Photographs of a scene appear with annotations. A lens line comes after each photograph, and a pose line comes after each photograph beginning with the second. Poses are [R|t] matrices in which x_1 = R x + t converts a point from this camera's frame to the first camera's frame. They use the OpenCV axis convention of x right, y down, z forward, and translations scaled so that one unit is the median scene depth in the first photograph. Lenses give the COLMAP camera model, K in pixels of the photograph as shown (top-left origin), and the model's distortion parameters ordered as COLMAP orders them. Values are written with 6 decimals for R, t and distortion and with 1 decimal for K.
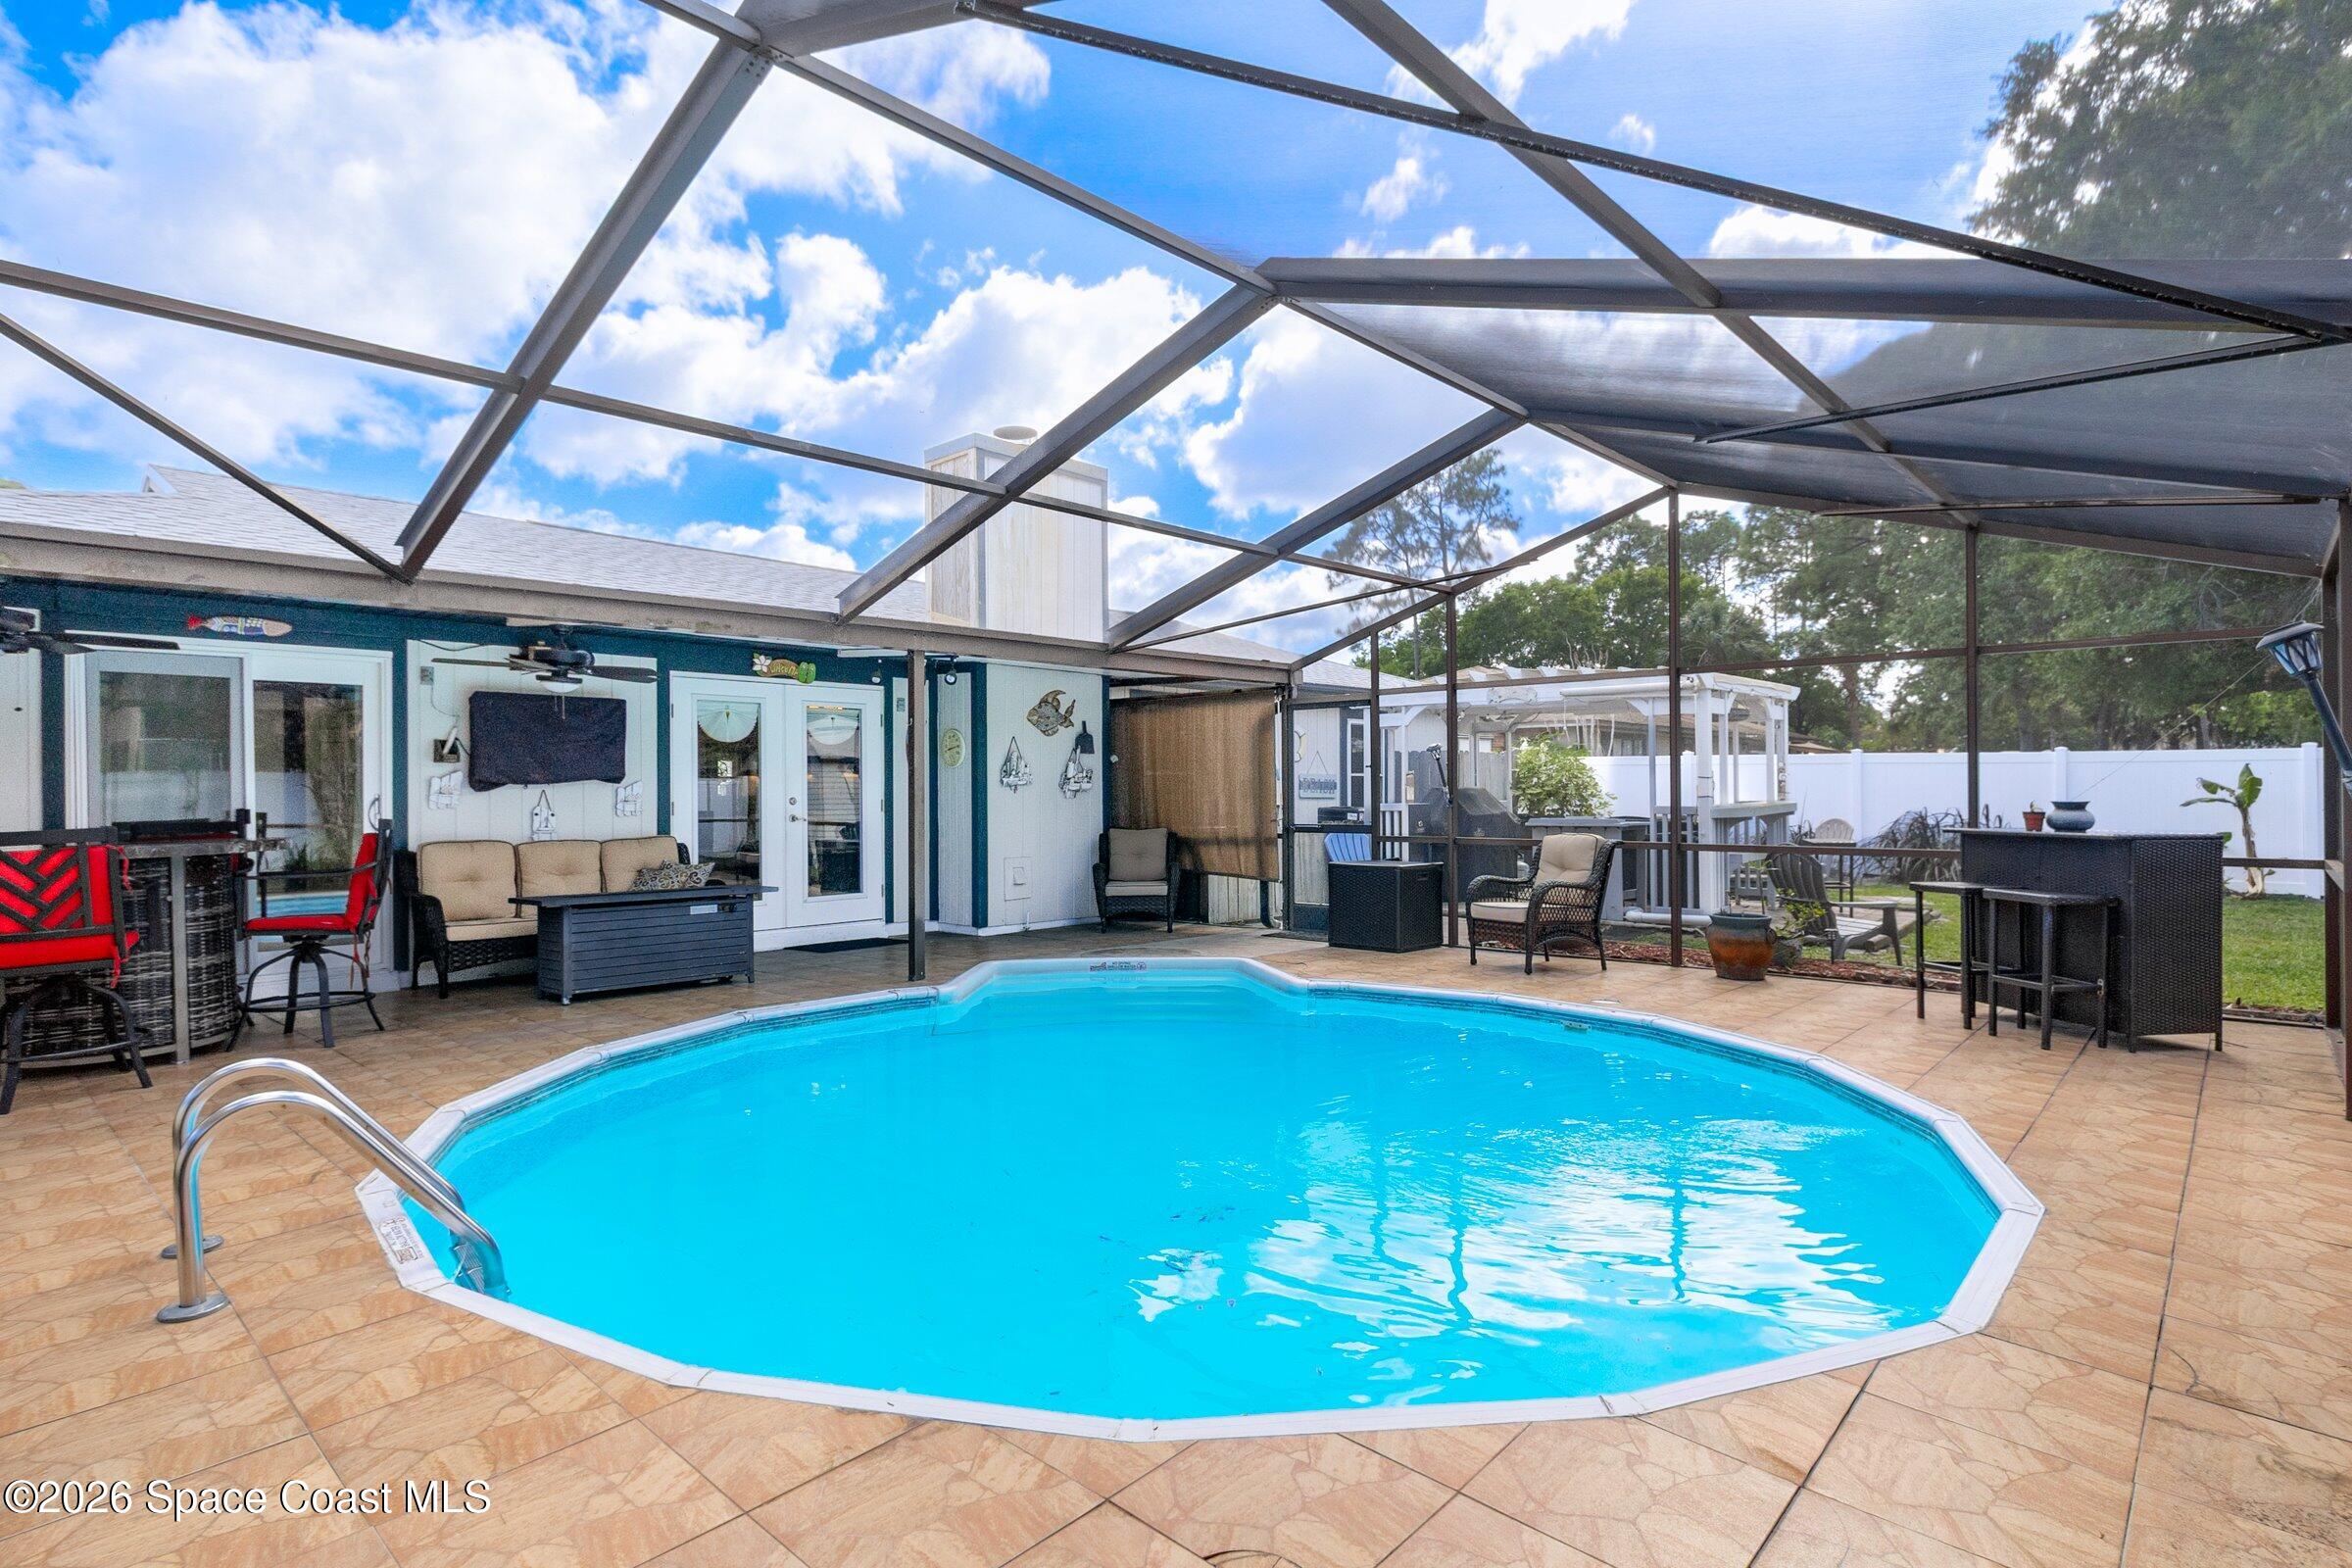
lens RADIAL K [[1174.6, 0, 1181.9], [0, 1174.6, 788.5], [0, 0, 1]] dist [0.000724, 0.000257]
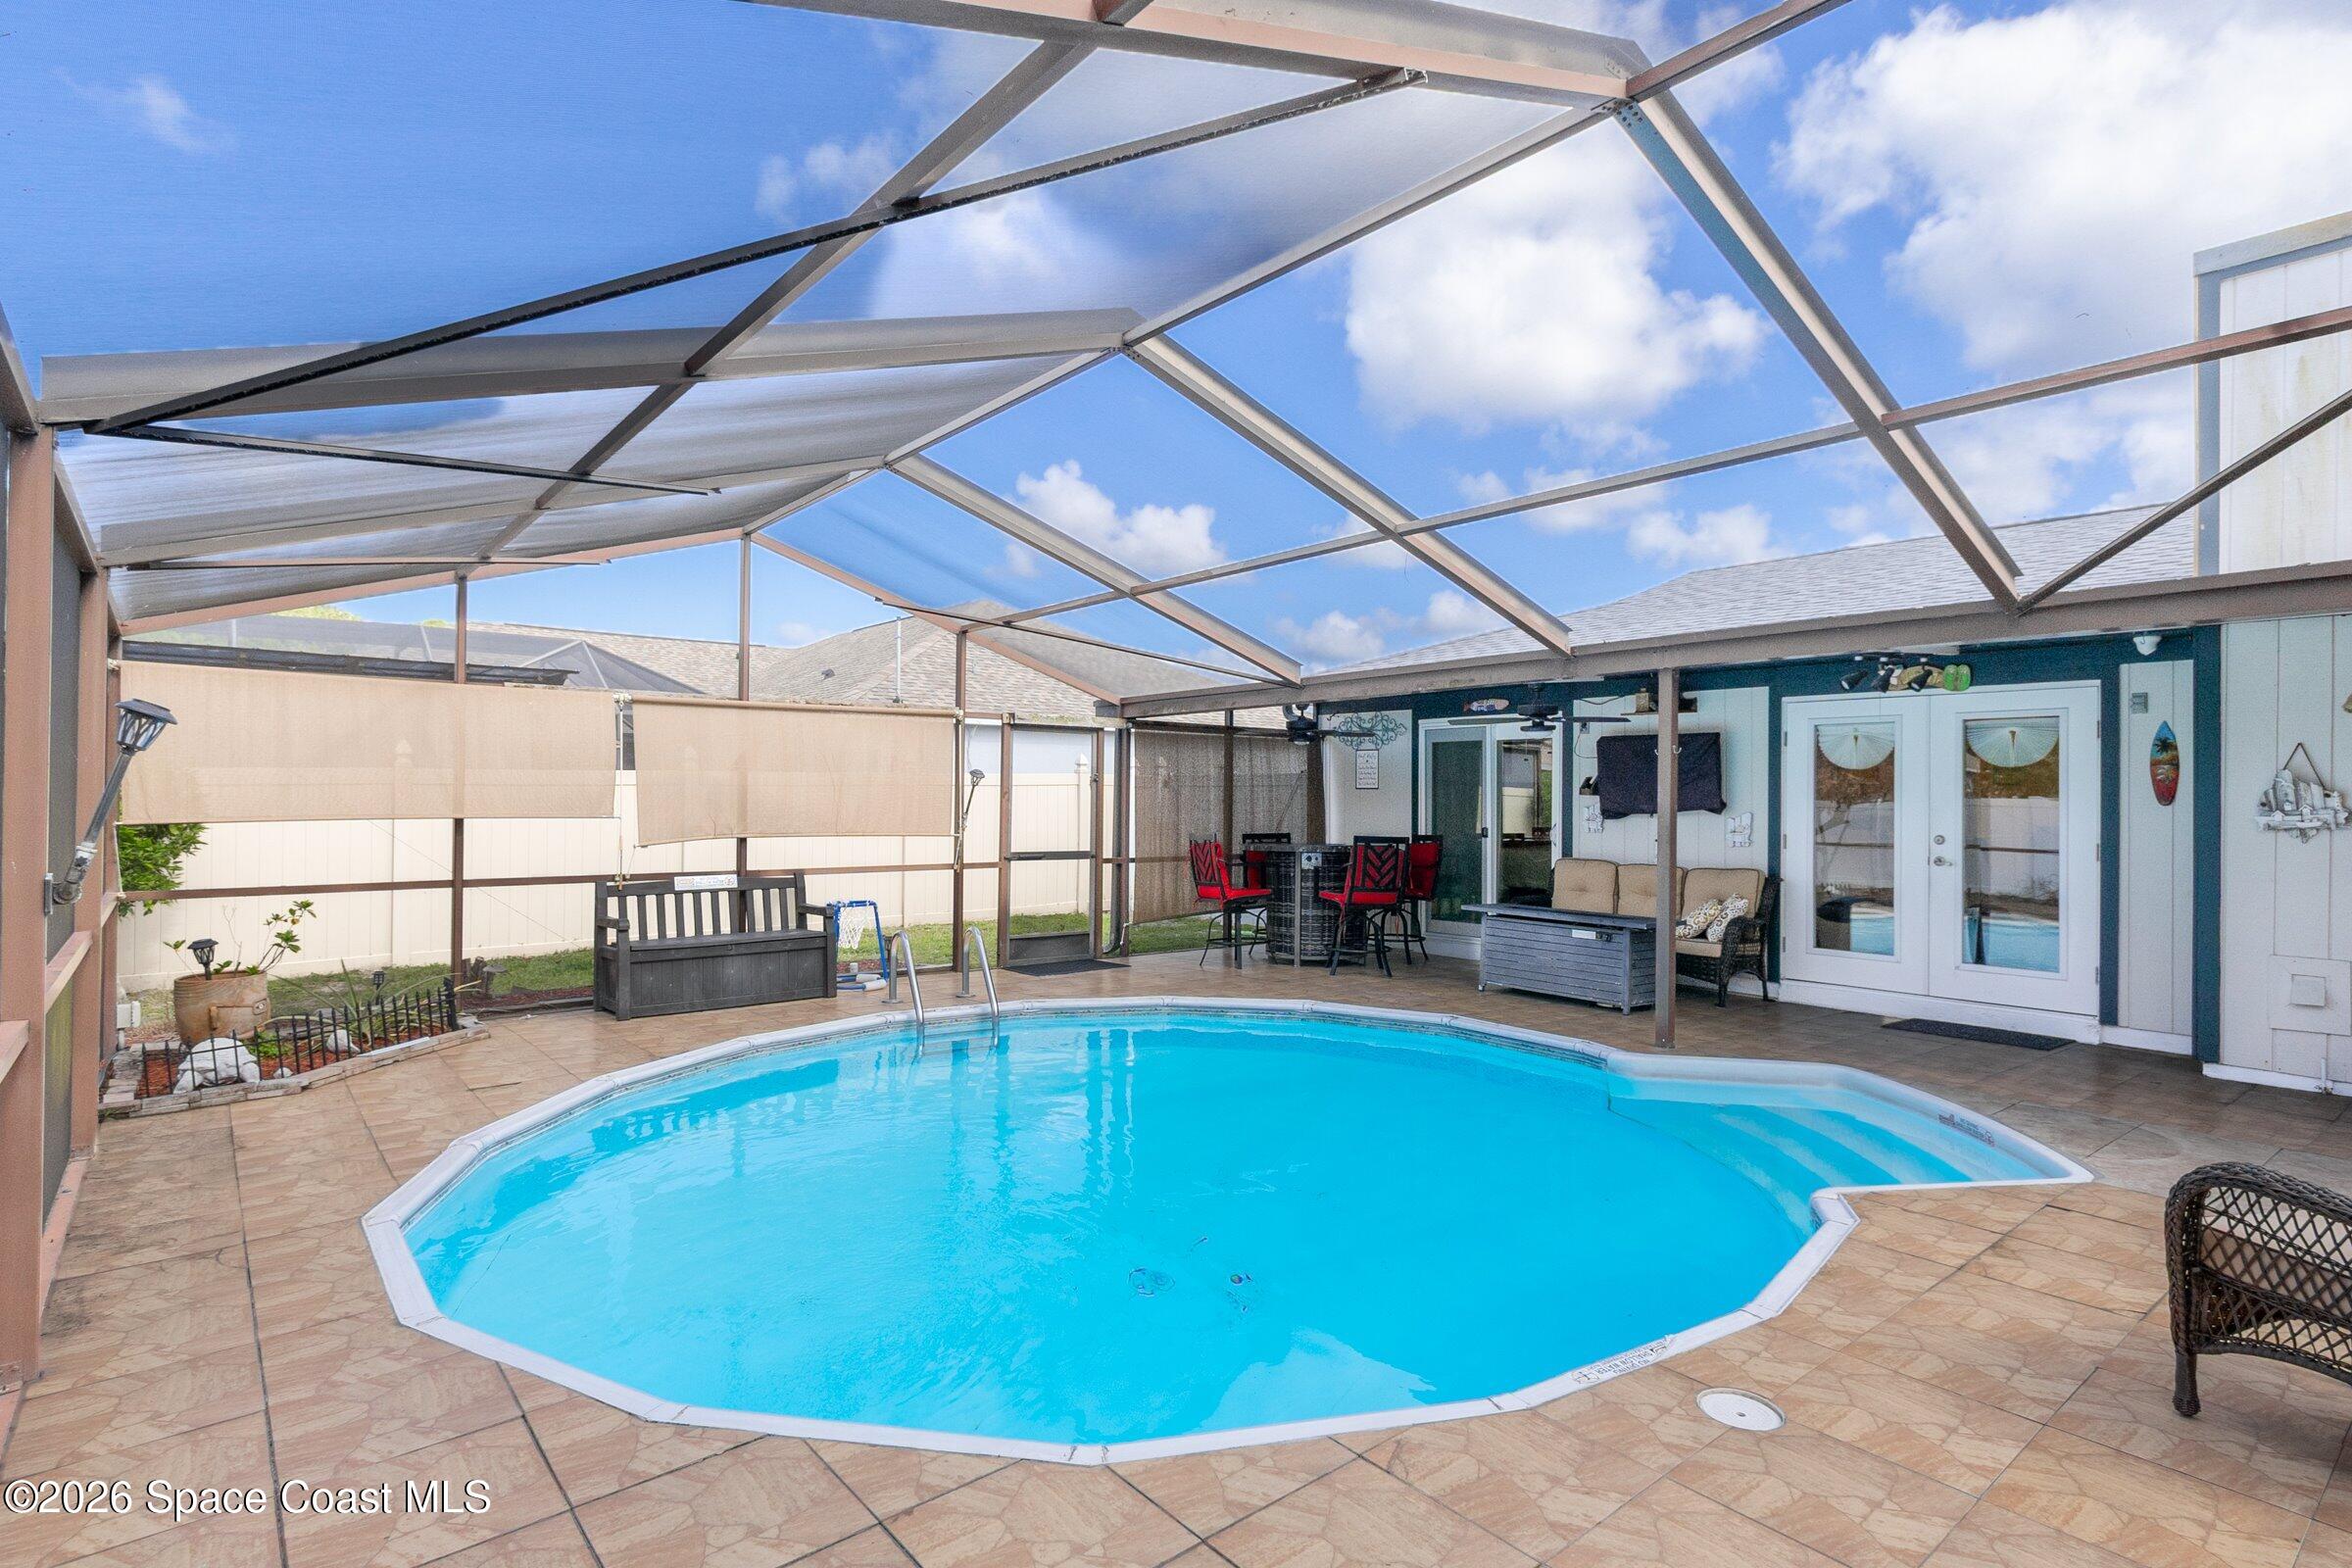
lens RADIAL K [[1174.6, 0, 1181.9], [0, 1174.6, 788.5], [0, 0, 1]] dist [0.000724, 0.000257]
pose [[-0.129079, -0.002888, -0.991630, 0.653108], [-0.006327, 0.999978, -0.002089, -0.023527], [0.991614, 0.006004, -0.129094, 0.718525]]
